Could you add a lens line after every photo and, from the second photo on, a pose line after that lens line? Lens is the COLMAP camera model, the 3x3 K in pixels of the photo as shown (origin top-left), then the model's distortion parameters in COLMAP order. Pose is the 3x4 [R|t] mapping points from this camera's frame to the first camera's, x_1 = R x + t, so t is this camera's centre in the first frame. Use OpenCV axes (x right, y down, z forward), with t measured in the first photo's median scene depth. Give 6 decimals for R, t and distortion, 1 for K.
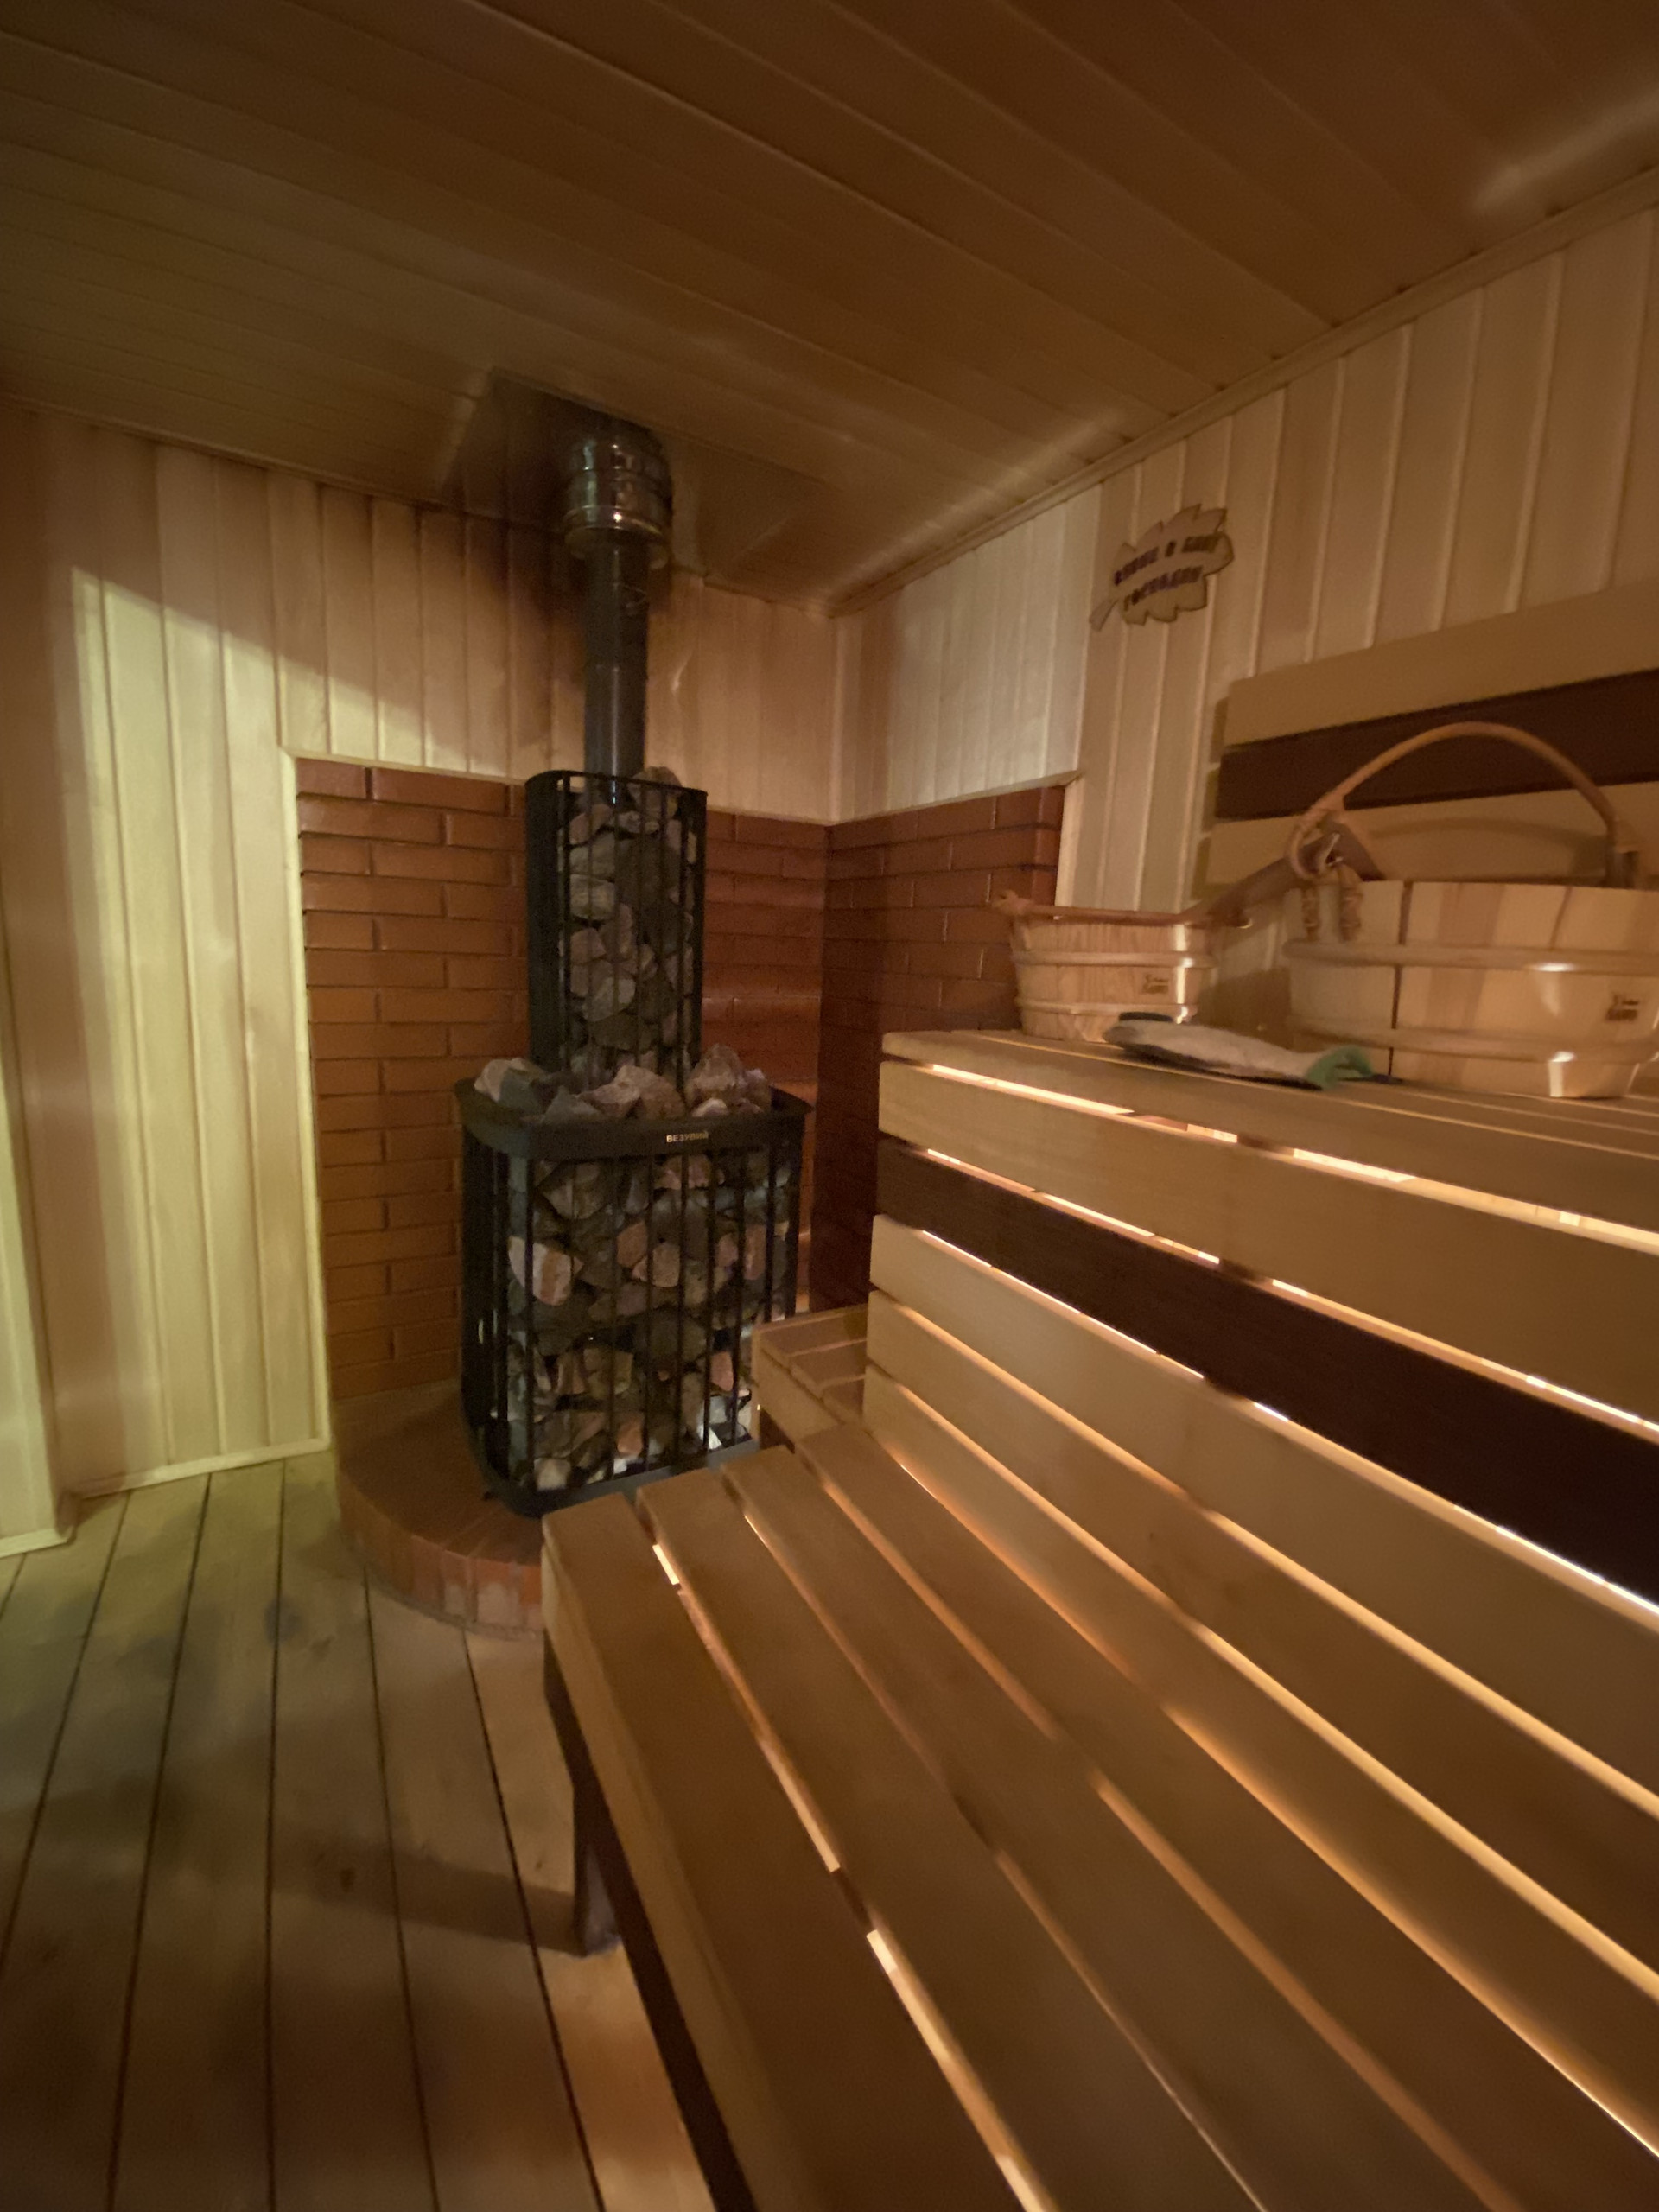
lens RADIAL K [[922.6, 0, 829.5], [0, 922.6, 1106.0], [0, 0, 1]] dist [0.027711, -0.022651]
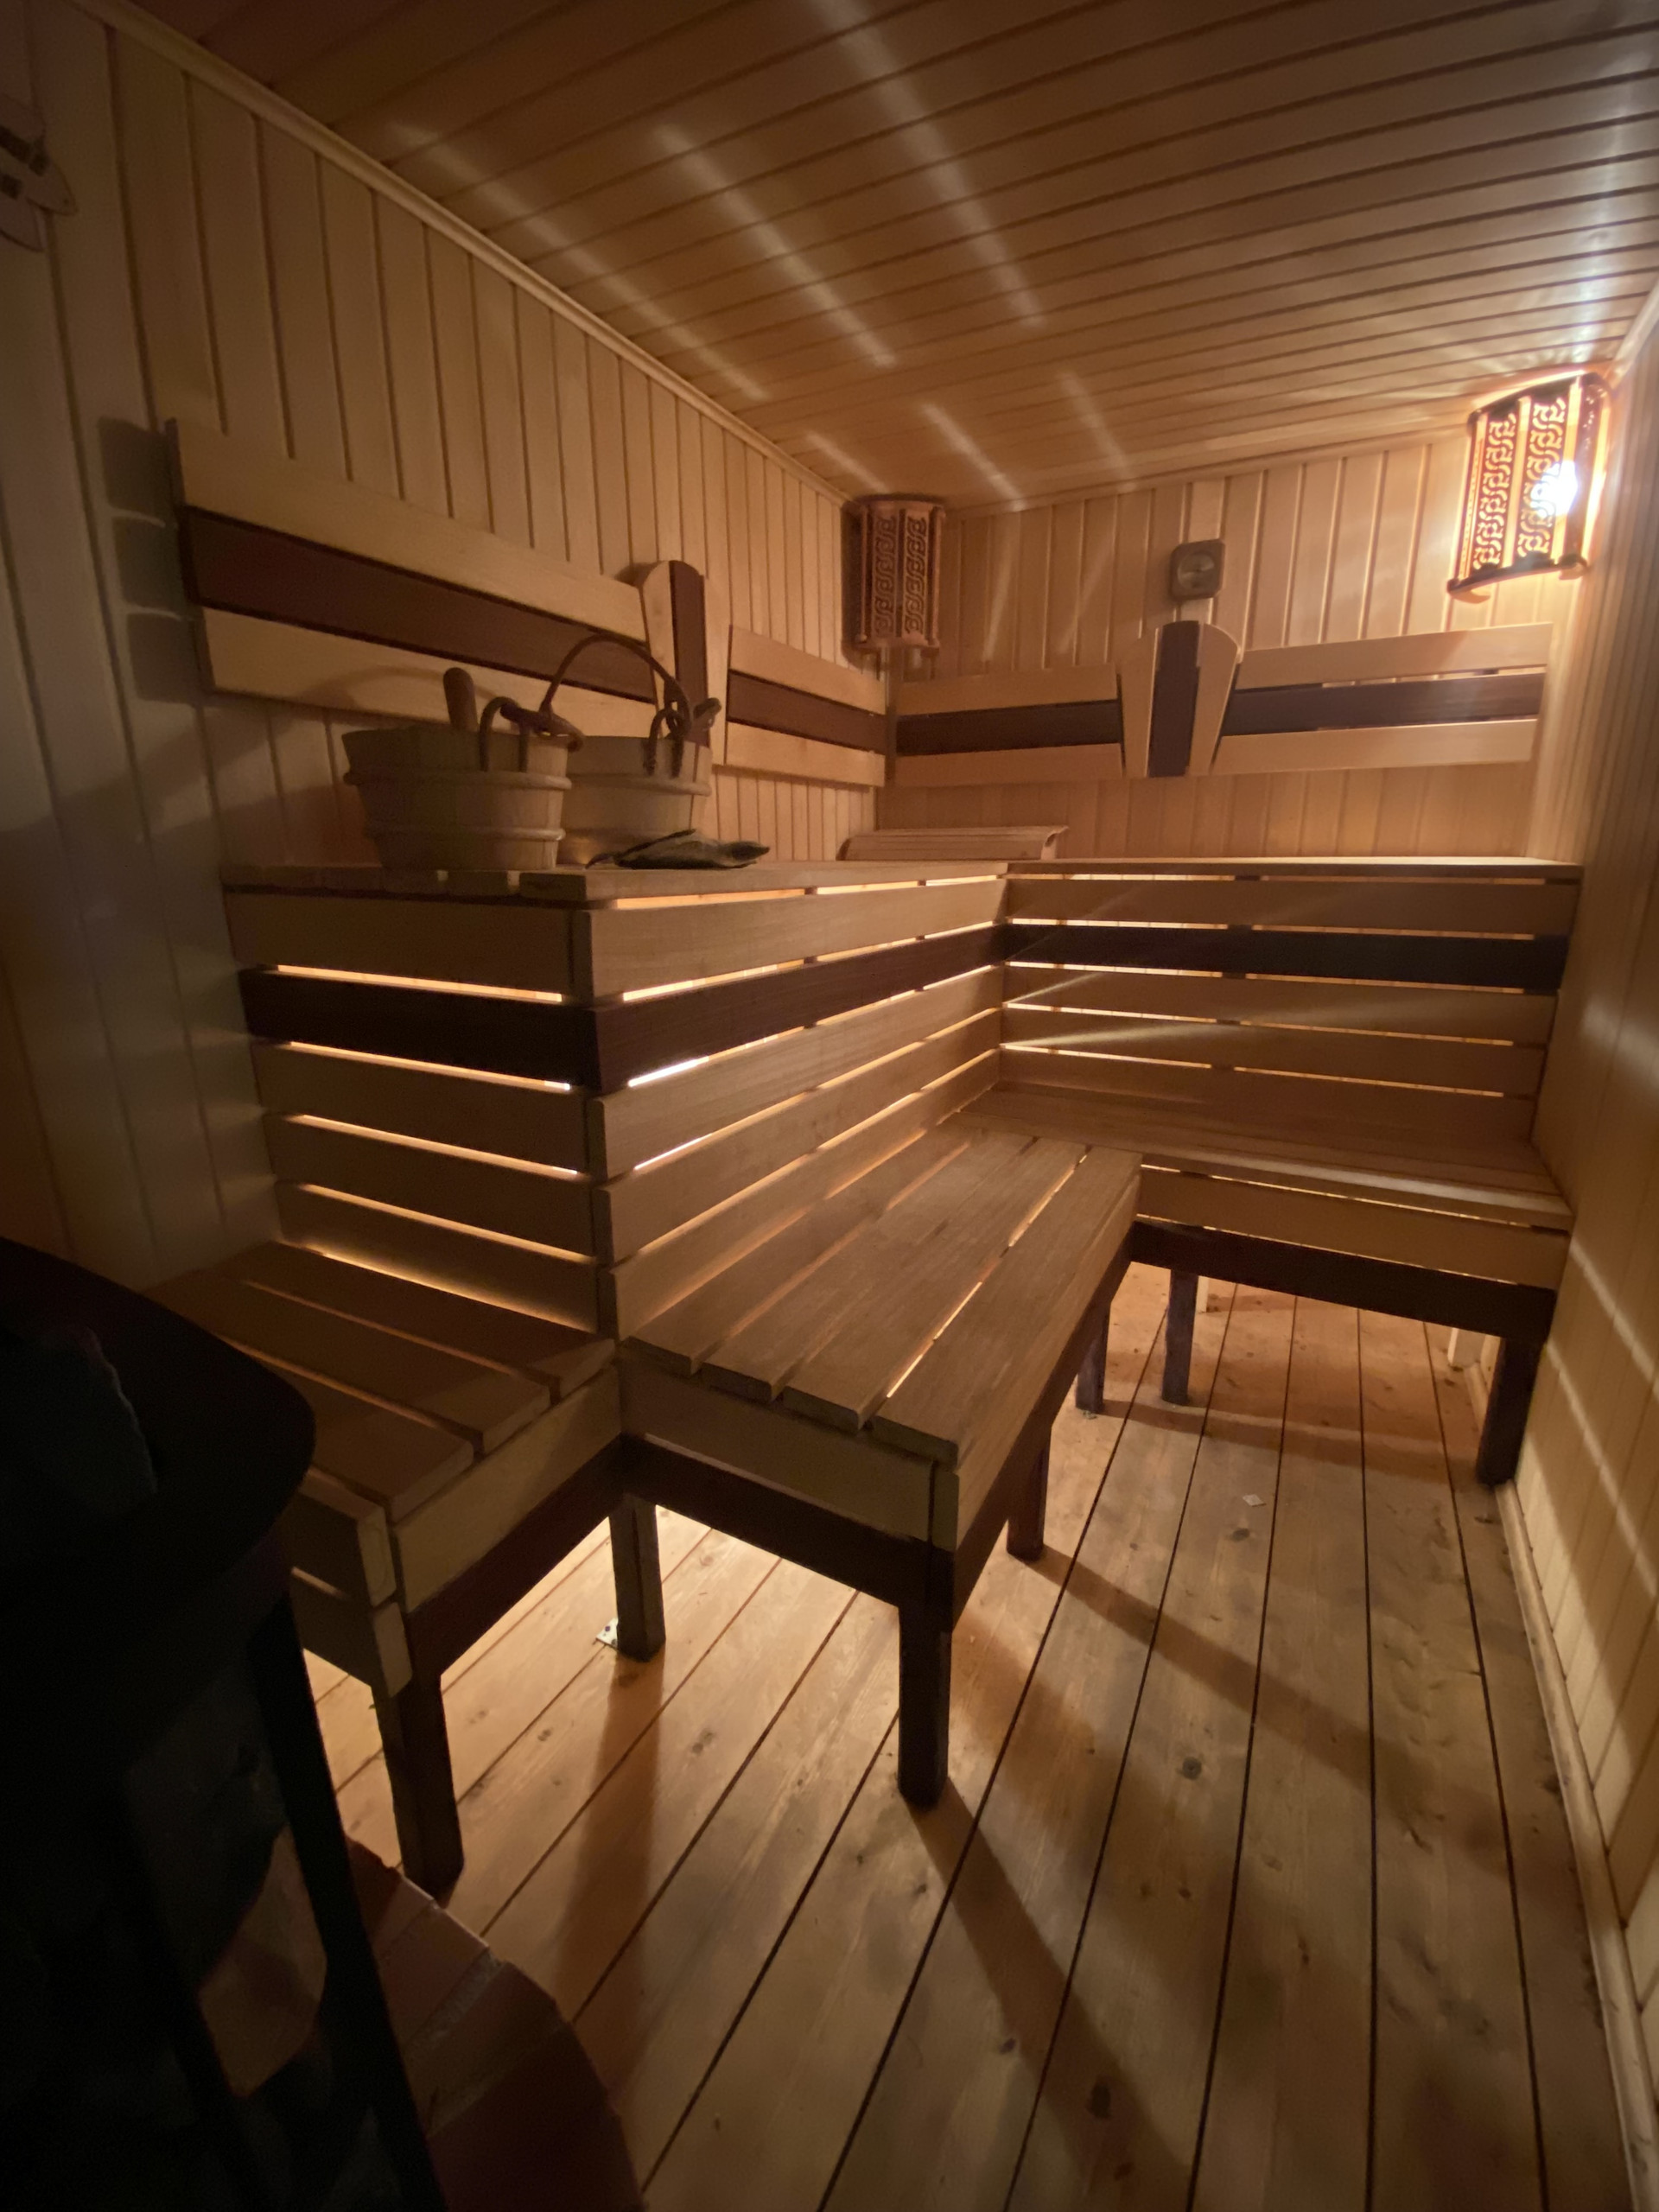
lens RADIAL K [[922.6, 0, 829.5], [0, 922.6, 1106.0], [0, 0, 1]] dist [0.027711, -0.022651]
pose [[-0.527723, -0.266533, 0.806517, -0.831352], [0.128401, 0.913553, 0.385921, -0.193863], [-0.839656, 0.307217, -0.447879, 1.336753]]
